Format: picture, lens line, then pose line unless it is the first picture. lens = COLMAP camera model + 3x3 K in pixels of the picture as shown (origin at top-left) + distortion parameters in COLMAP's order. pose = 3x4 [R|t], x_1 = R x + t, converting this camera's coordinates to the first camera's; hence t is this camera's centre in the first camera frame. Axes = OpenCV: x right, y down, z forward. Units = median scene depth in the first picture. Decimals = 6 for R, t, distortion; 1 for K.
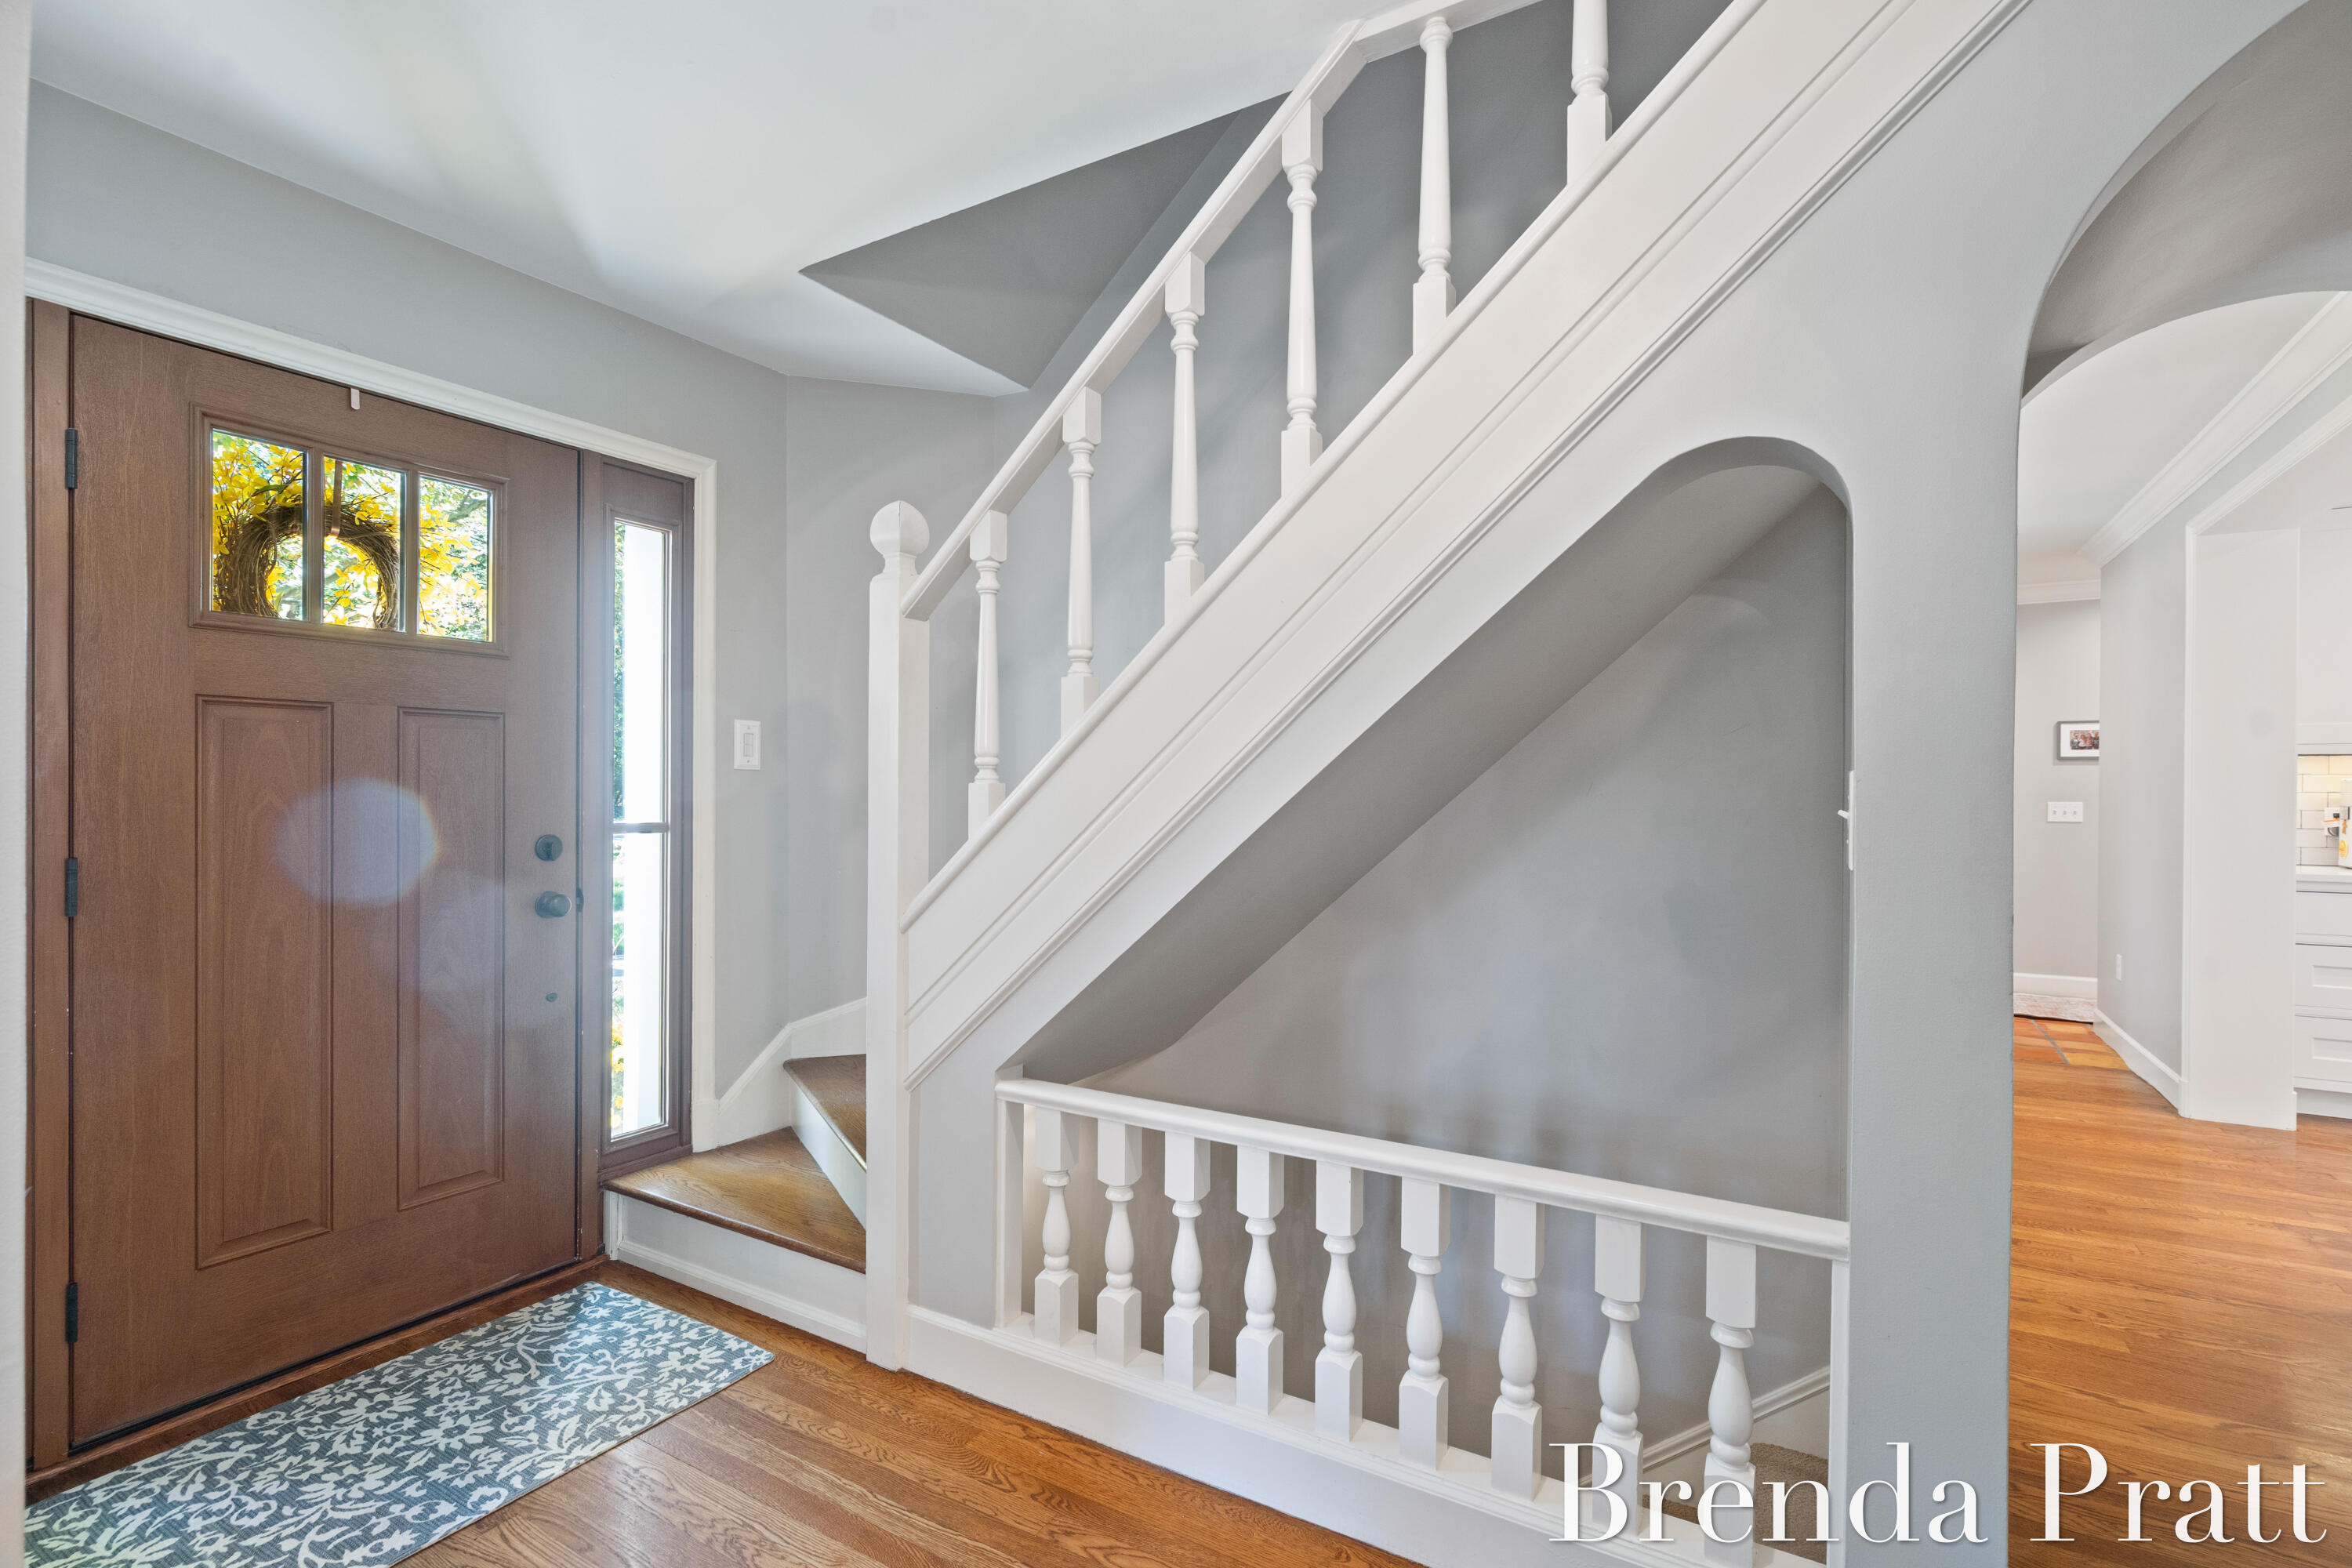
lens RADIAL K [[1077.3, 0, 1186.6], [0, 1077.3, 792.6], [0, 0, 1]] dist [-0.005069, 0.001500]
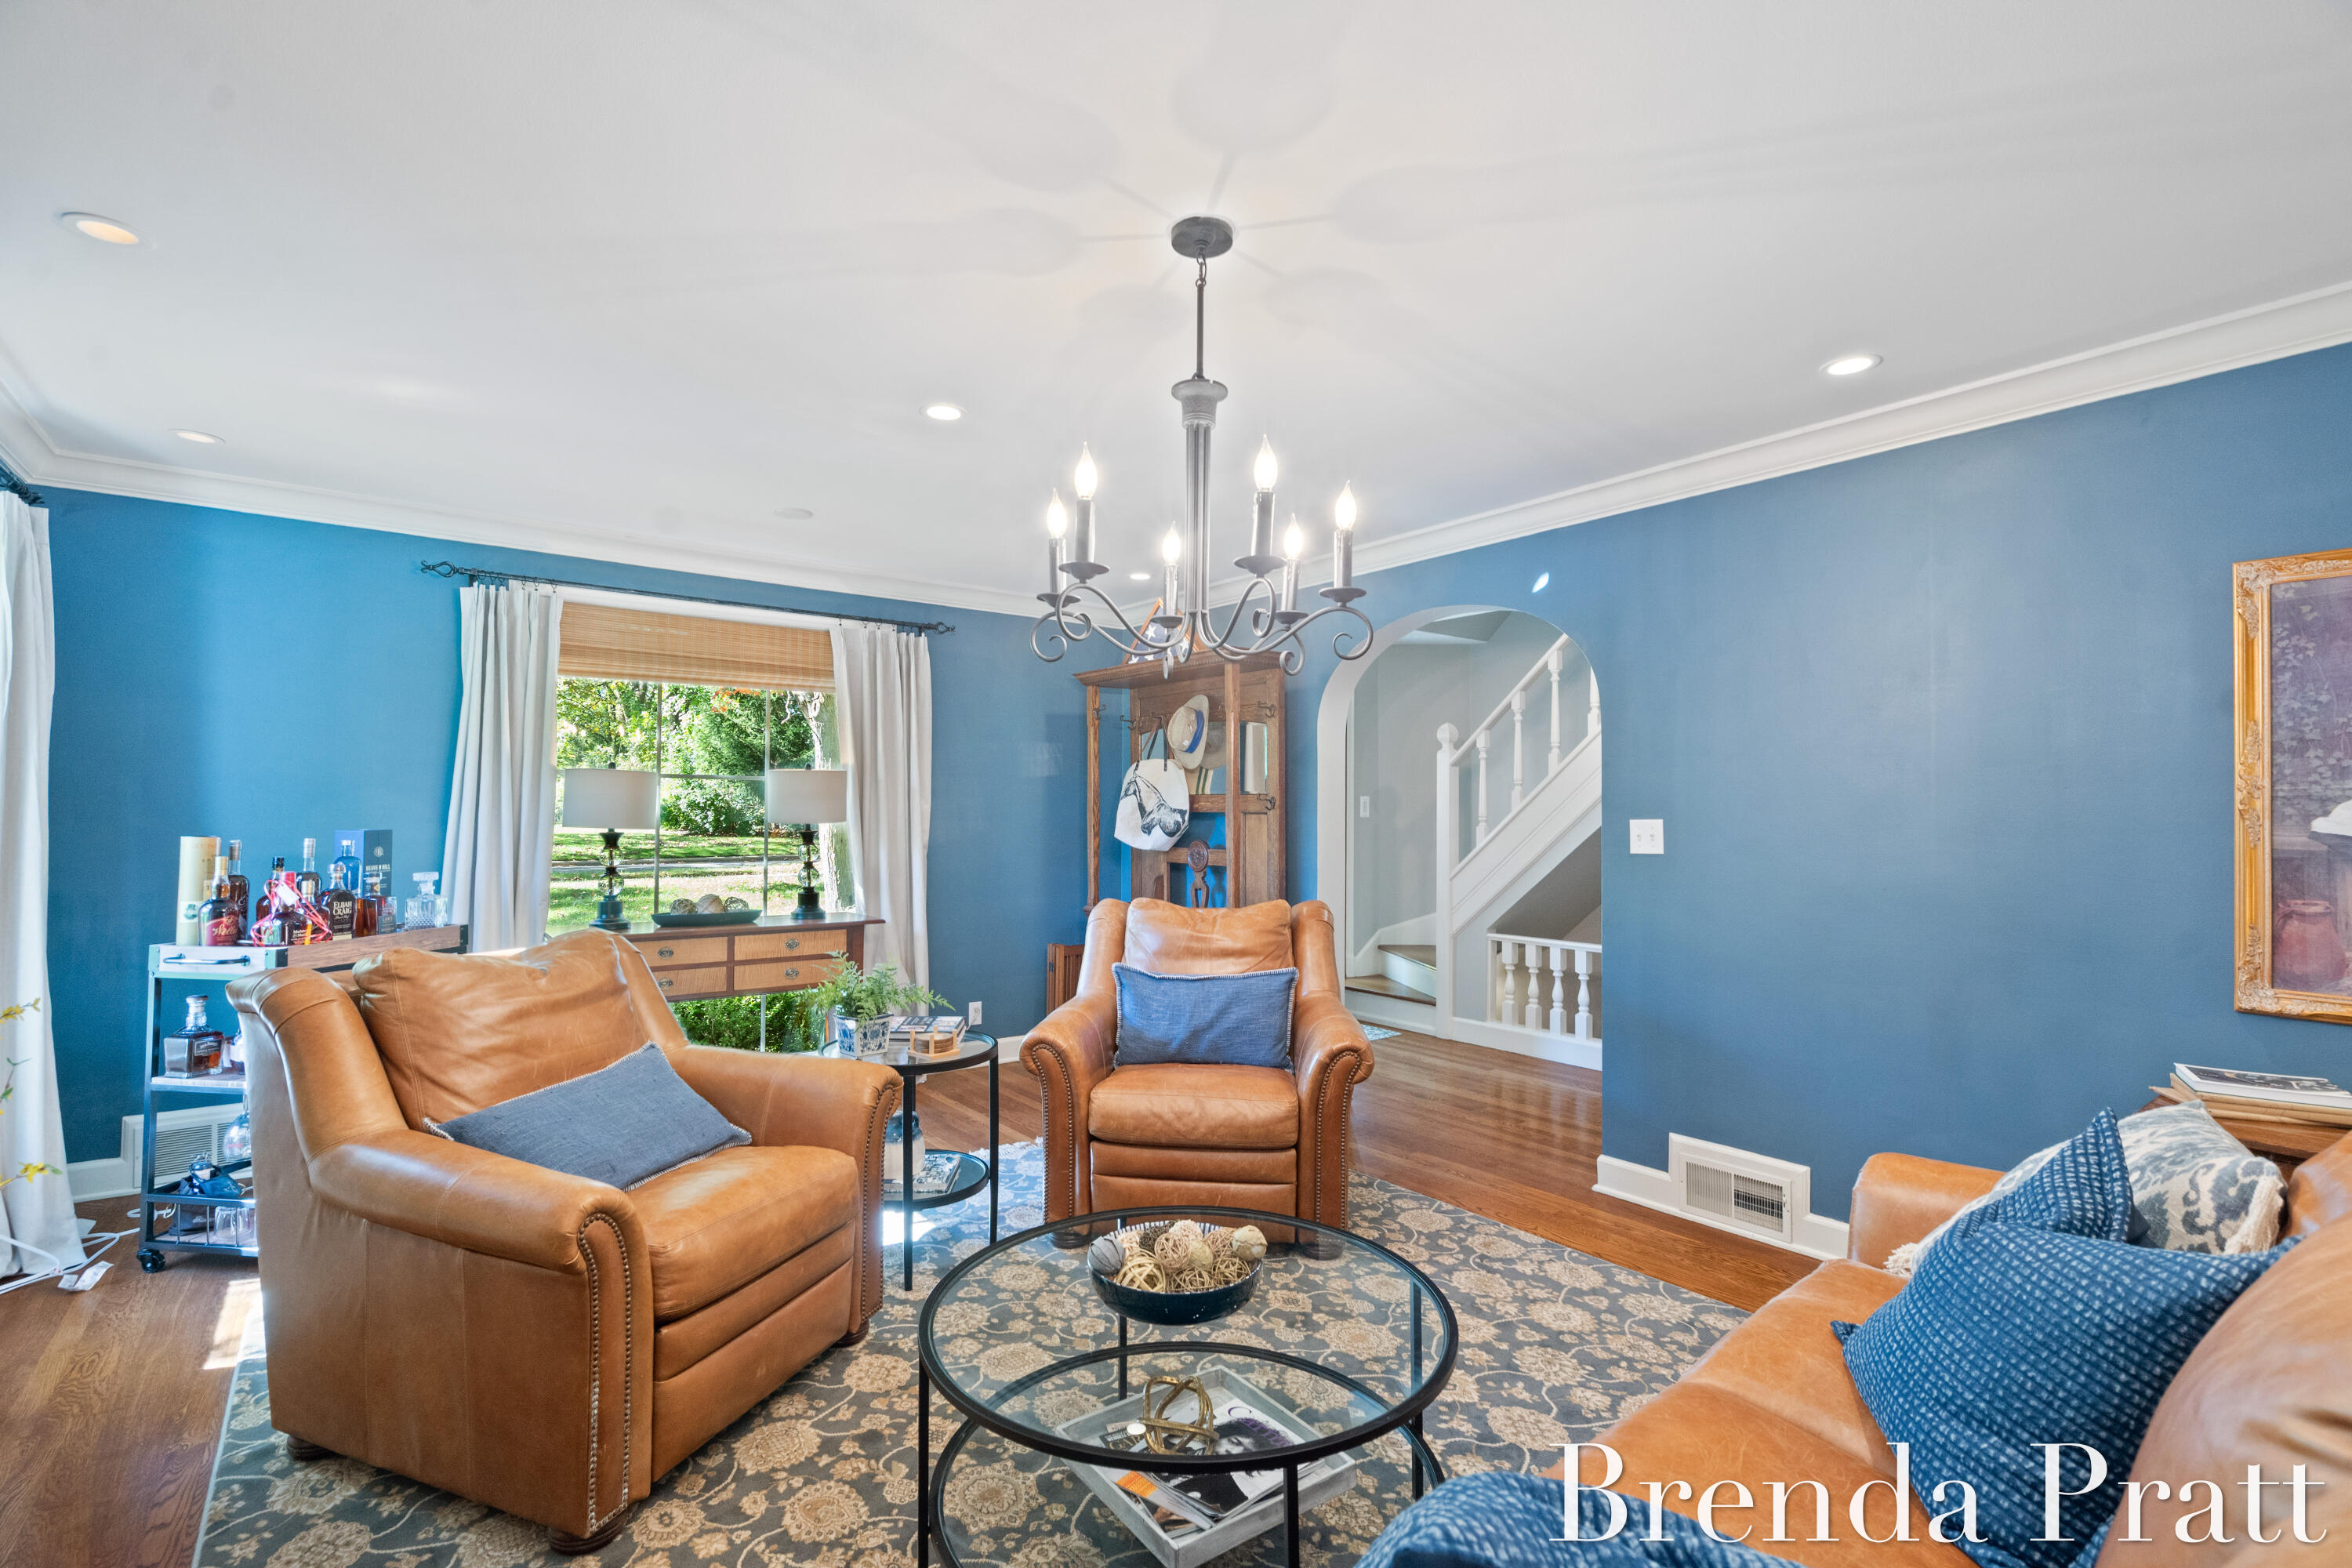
lens RADIAL K [[1077.3, 0, 1170.3], [0, 1077.3, 790.5], [0, 0, 1]] dist [-0.005069, 0.001500]
pose [[0.926274, -0.005726, -0.376806, 0.118457], [-0.001332, 0.999829, -0.018470, -0.051897], [0.376847, 0.017610, 0.926108, -1.930895]]
